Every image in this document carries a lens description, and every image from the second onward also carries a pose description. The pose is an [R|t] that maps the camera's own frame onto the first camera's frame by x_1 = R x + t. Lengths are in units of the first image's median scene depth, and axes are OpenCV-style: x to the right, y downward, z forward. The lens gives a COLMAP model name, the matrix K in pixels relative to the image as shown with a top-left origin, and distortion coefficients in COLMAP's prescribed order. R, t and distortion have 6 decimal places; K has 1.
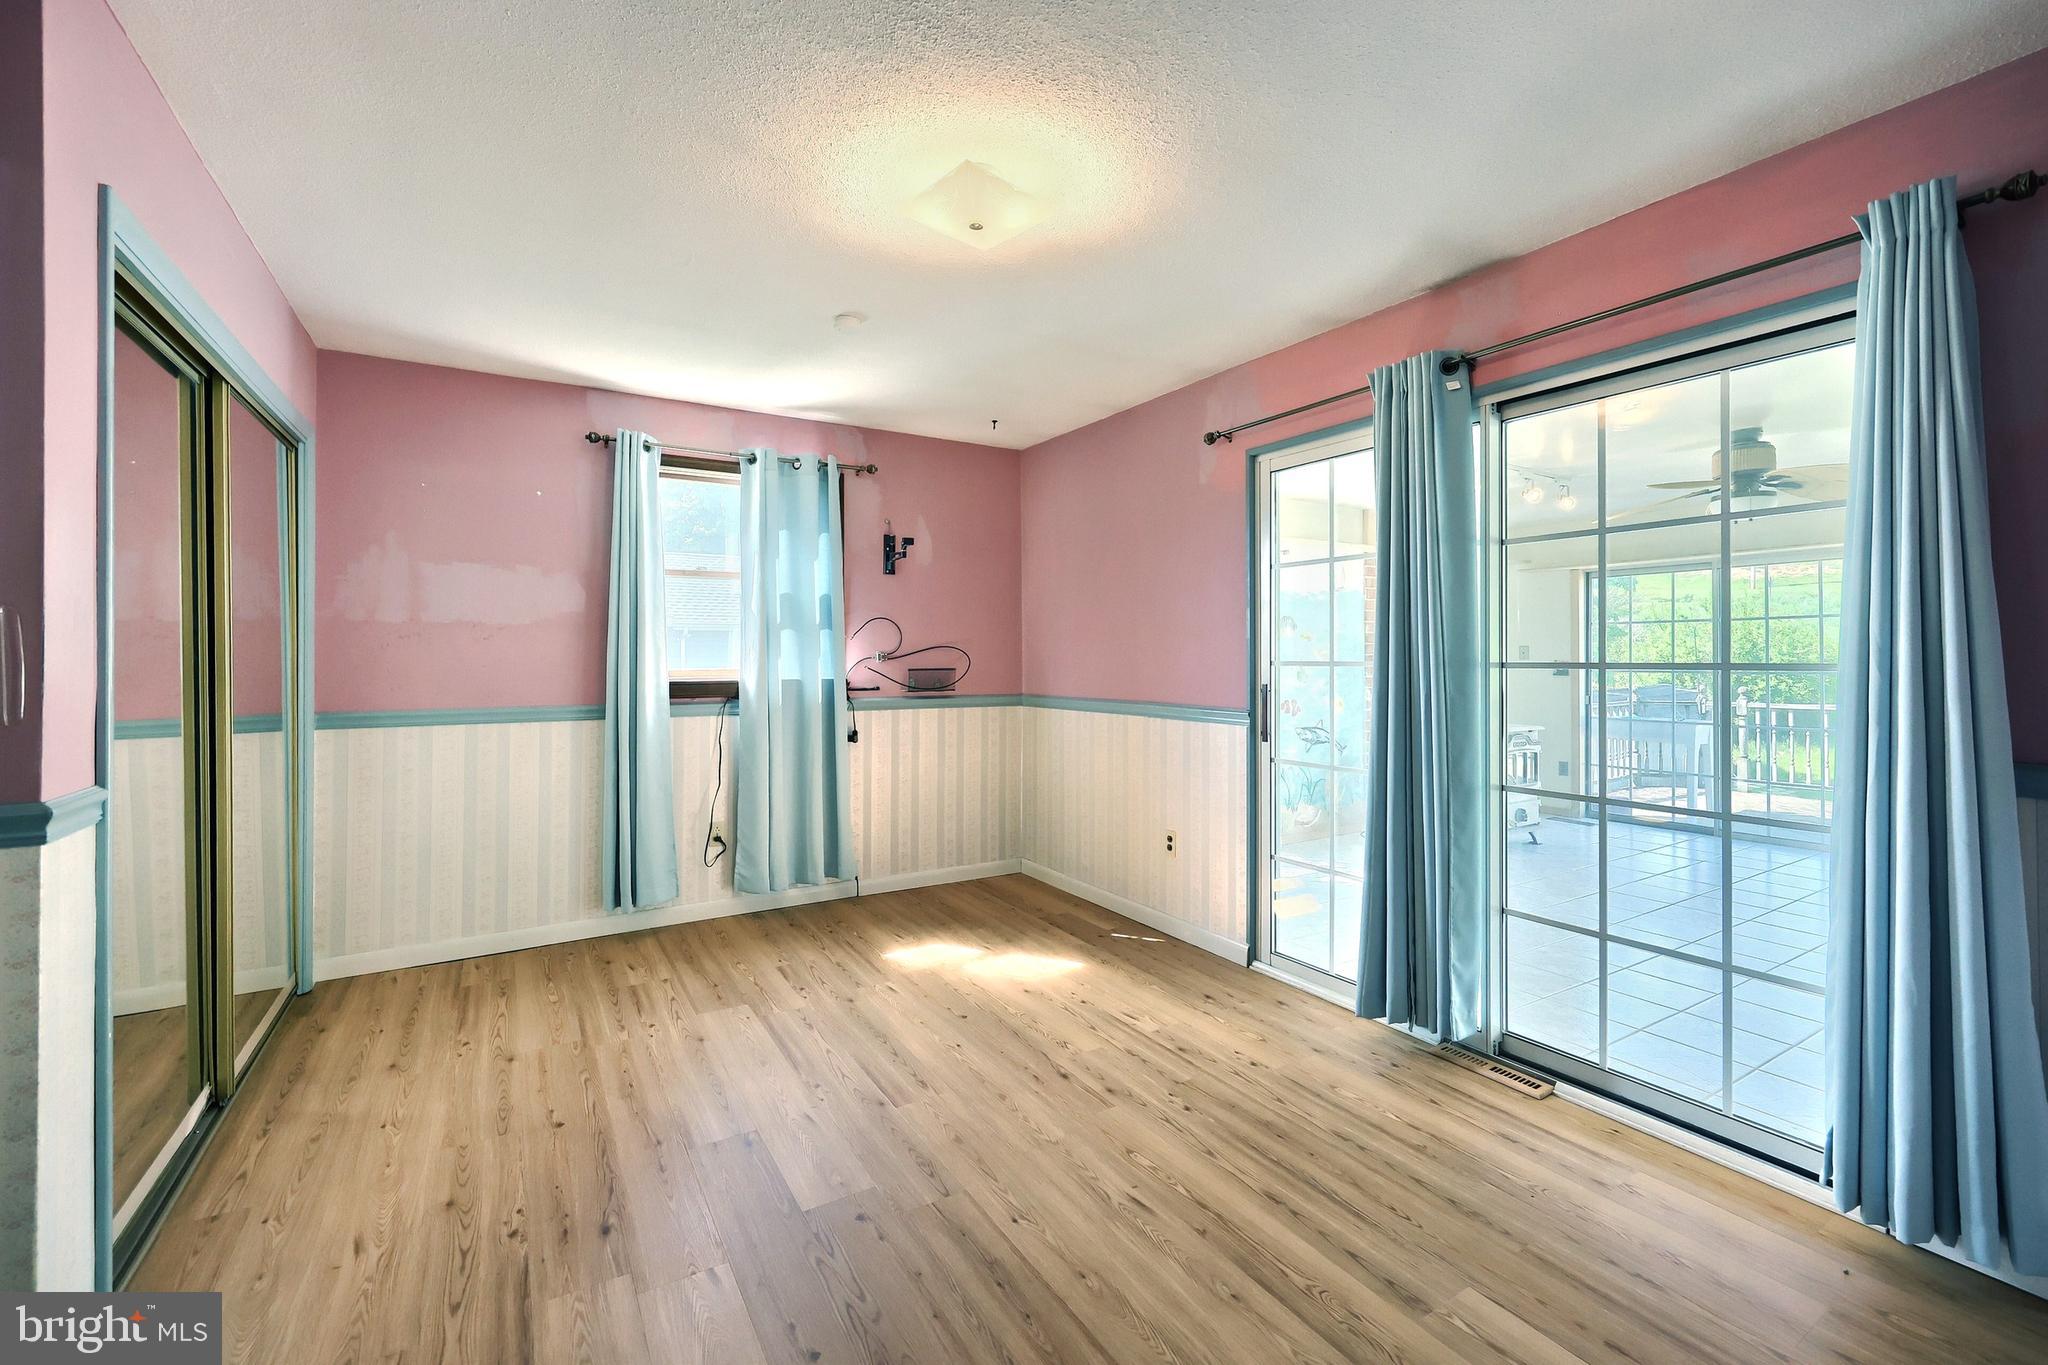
lens RADIAL K [[845.9, 0, 1019.0], [0, 845.9, 656.9], [0, 0, 1]] dist [0.000145, -0.000071]
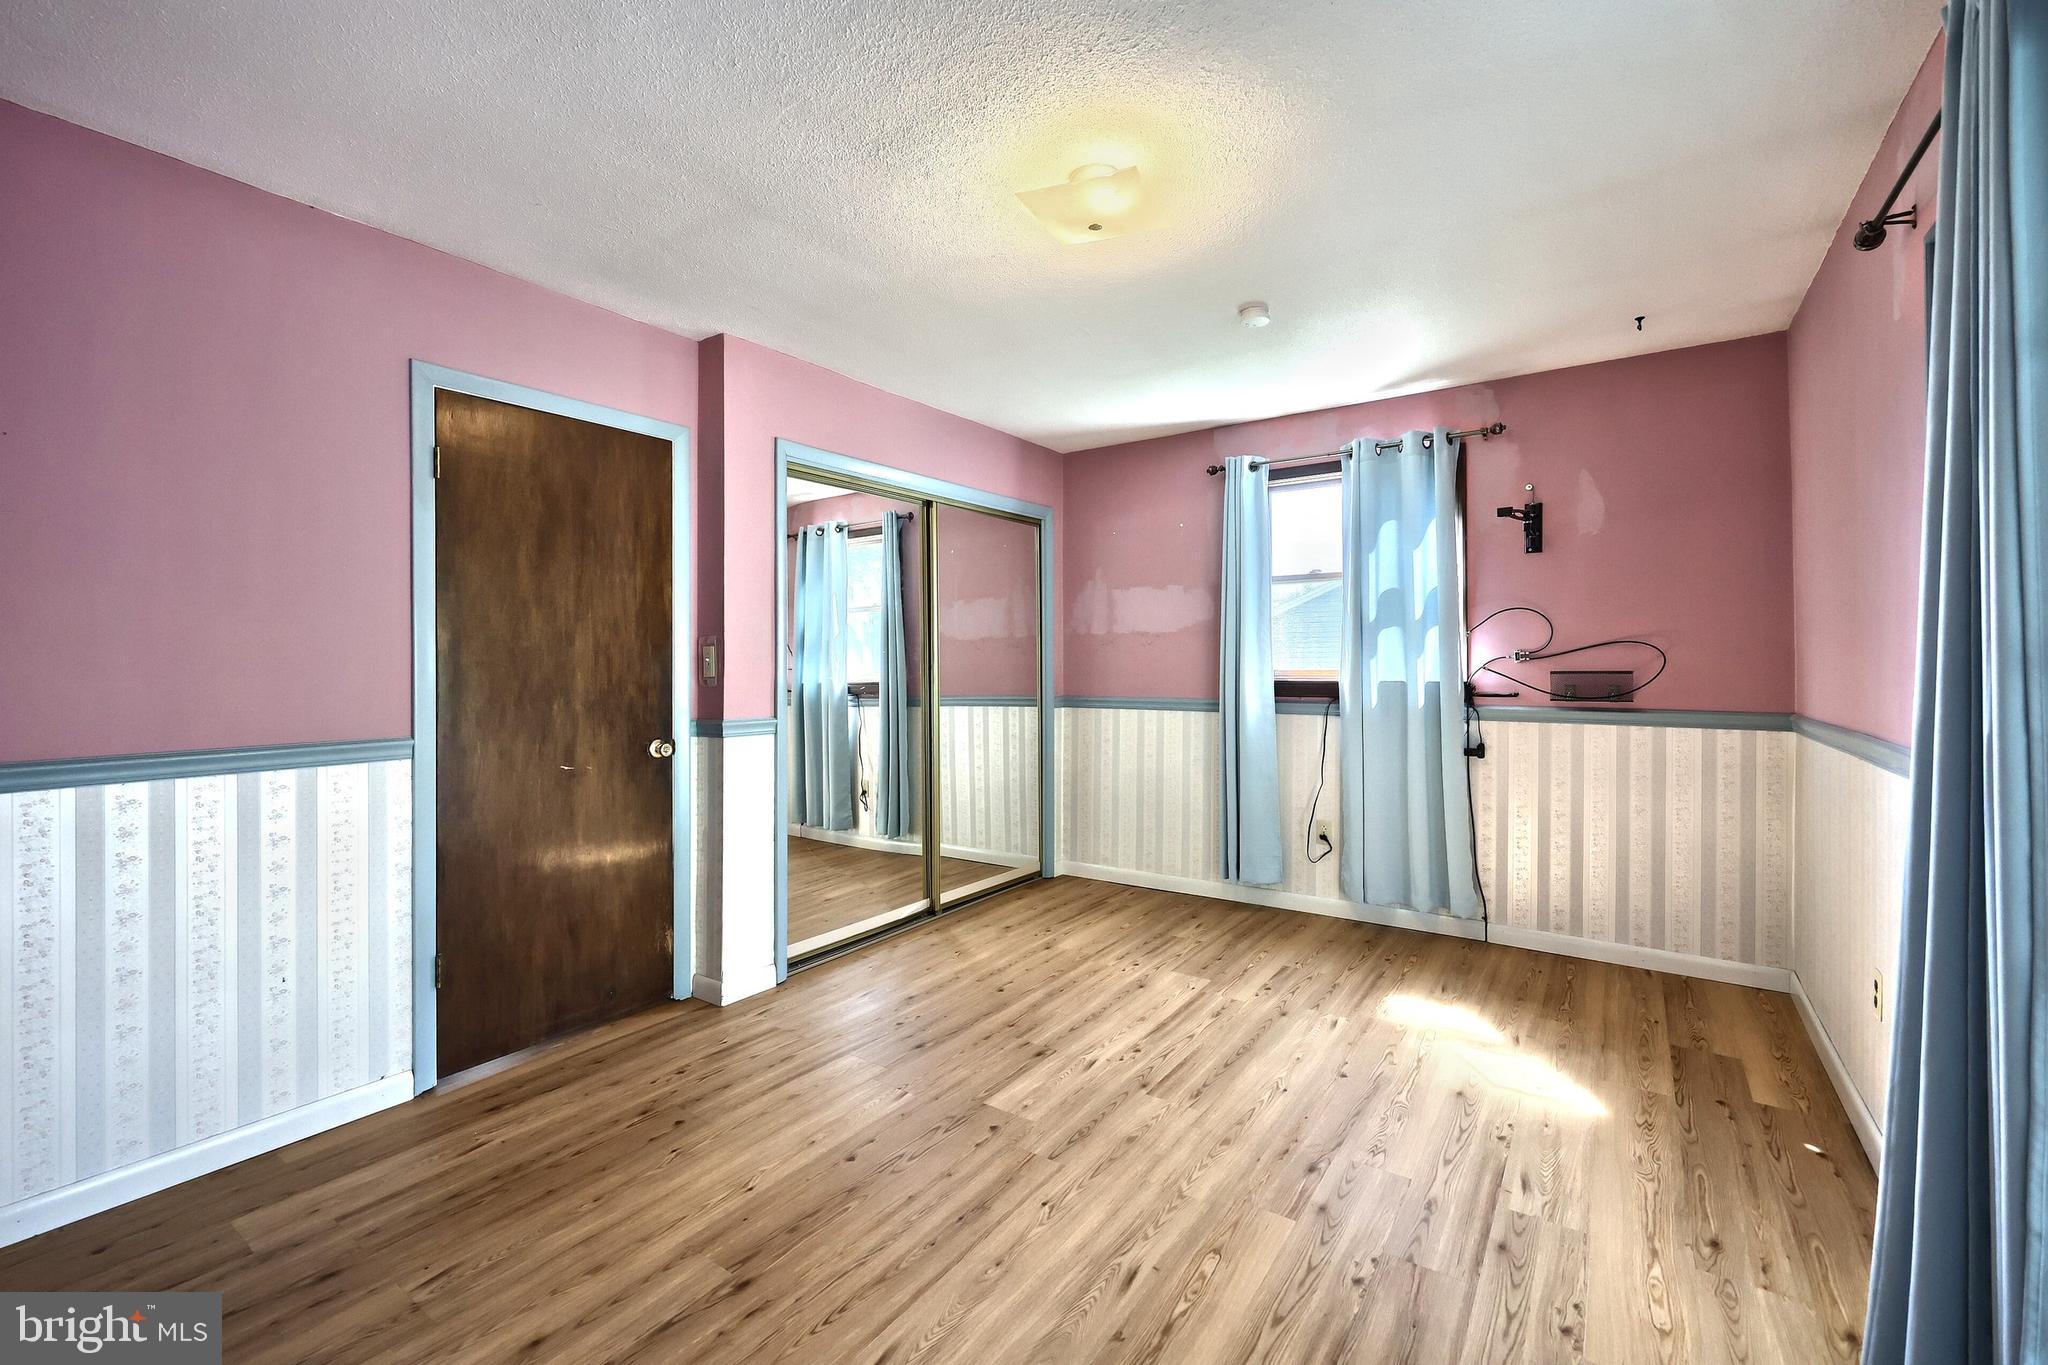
lens RADIAL K [[854.5, 0, 1027.0], [0, 854.5, 664.1], [0, 0, 1]] dist [0.000491, 0.000232]
pose [[0.408689, 0.001470, -0.912672, 0.464025], [0.001506, 0.999996, 0.002285, 0.005520], [0.912672, -0.002308, 0.408685, 0.279584]]
